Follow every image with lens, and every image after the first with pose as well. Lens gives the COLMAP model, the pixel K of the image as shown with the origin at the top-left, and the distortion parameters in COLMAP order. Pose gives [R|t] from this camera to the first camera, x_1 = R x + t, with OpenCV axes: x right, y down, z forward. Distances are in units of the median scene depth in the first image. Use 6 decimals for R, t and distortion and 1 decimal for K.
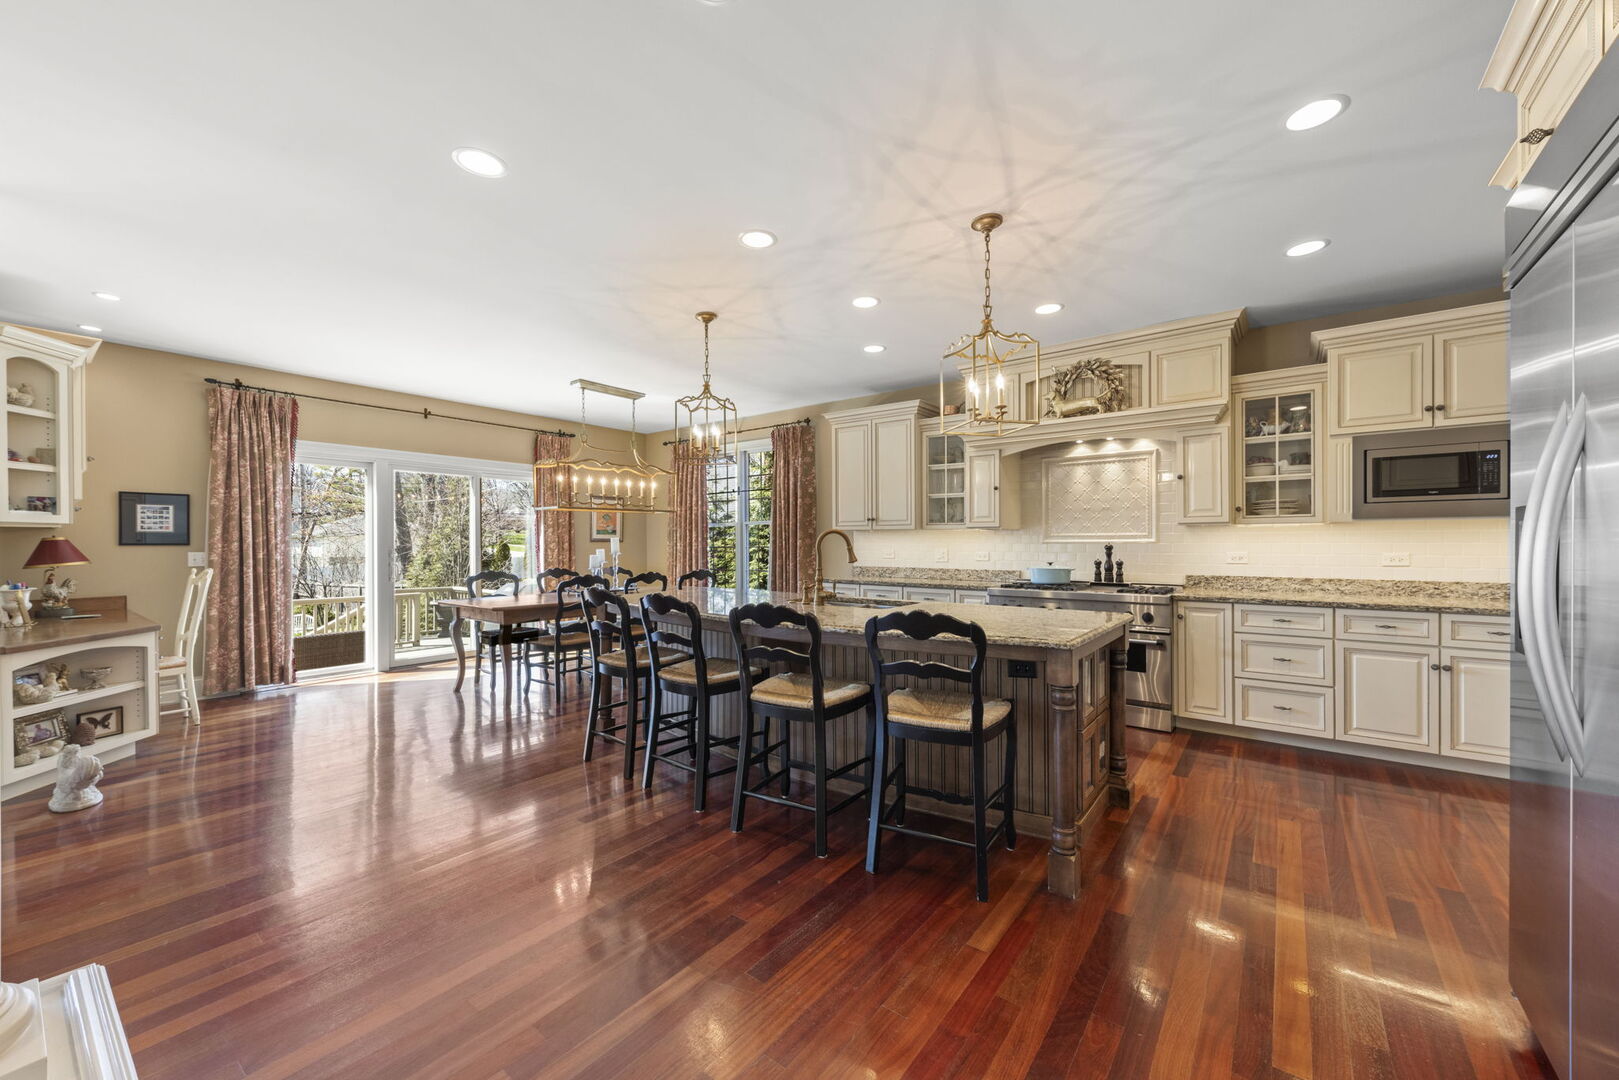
lens RADIAL K [[628.2, 0, 826.2], [0, 628.2, 545.7], [0, 0, 1]] dist [0.005975, -0.004073]
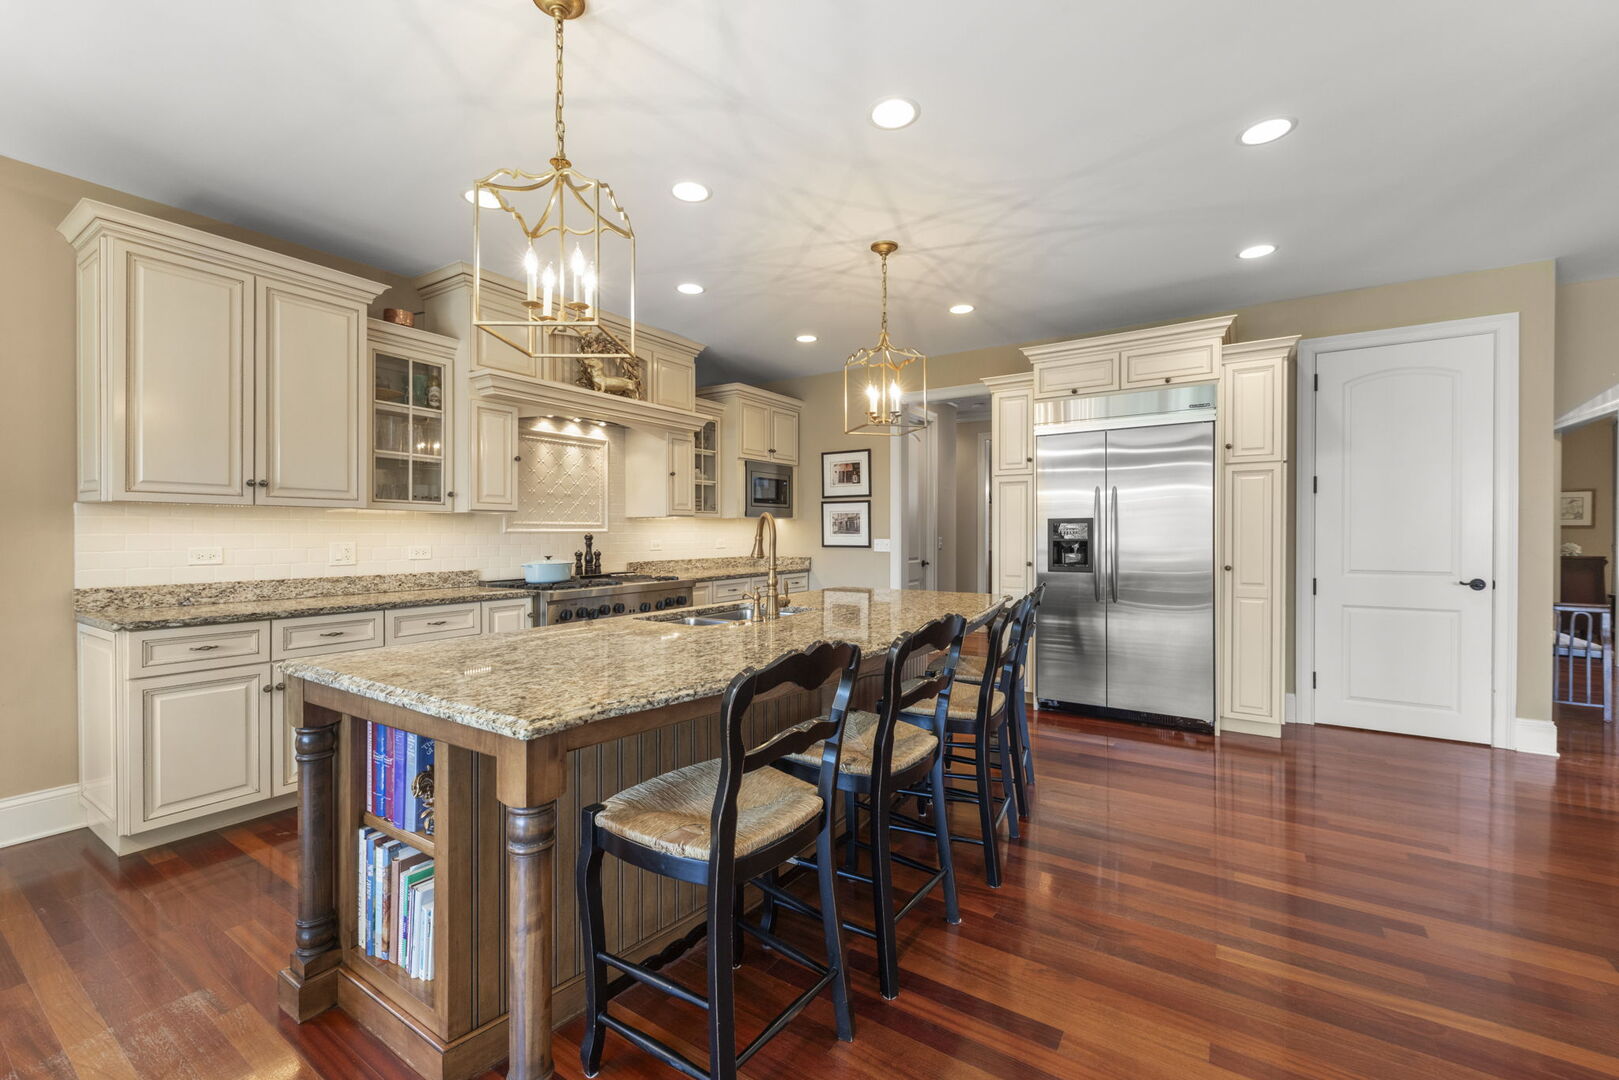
lens RADIAL K [[657.6, 0, 815.3], [0, 657.6, 533.2], [0, 0, 1]] dist [0.001969, 0.000048]
pose [[-0.075067, 0.001267, 0.997178, -0.637388], [0.006962, 0.999975, -0.000746, -0.000405], [-0.997154, 0.006886, -0.075074, 0.850477]]
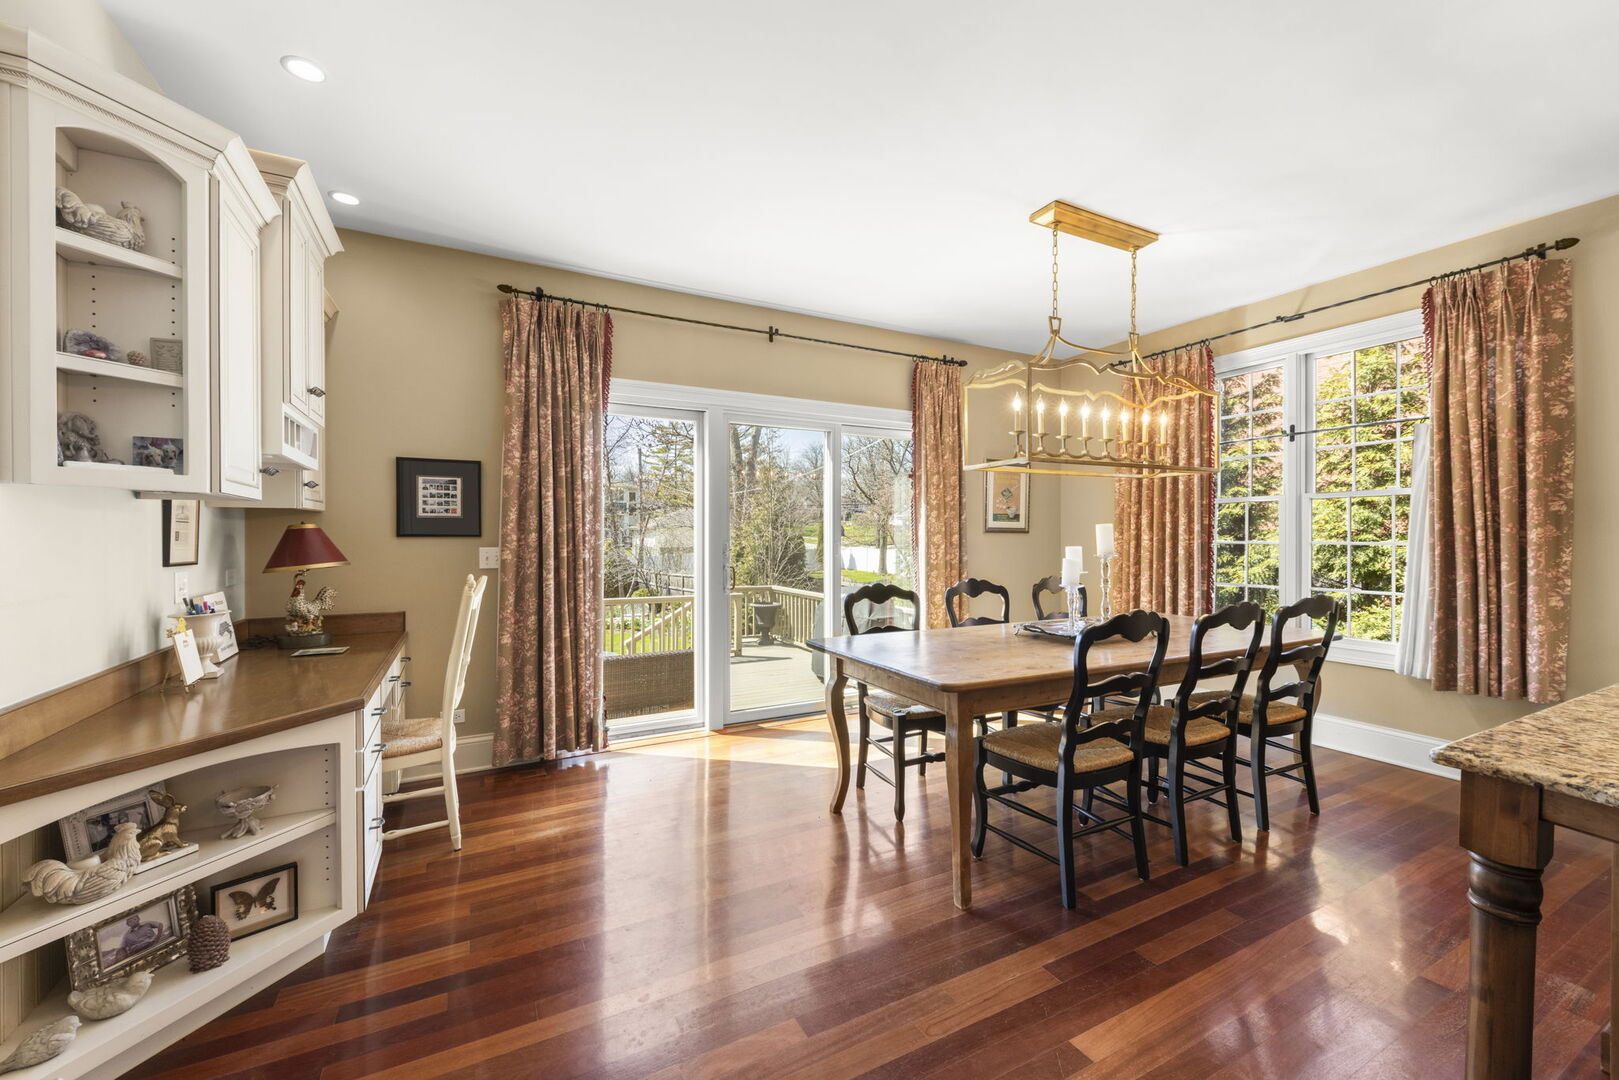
lens RADIAL K [[628.2, 0, 802.3], [0, 628.2, 535.3], [0, 0, 1]] dist [0.005975, -0.004073]
pose [[0.900980, 0.002115, -0.433856, -0.392608], [-0.003775, 0.999988, -0.002965, -0.001593], [0.433845, 0.004309, 0.900977, 0.519159]]
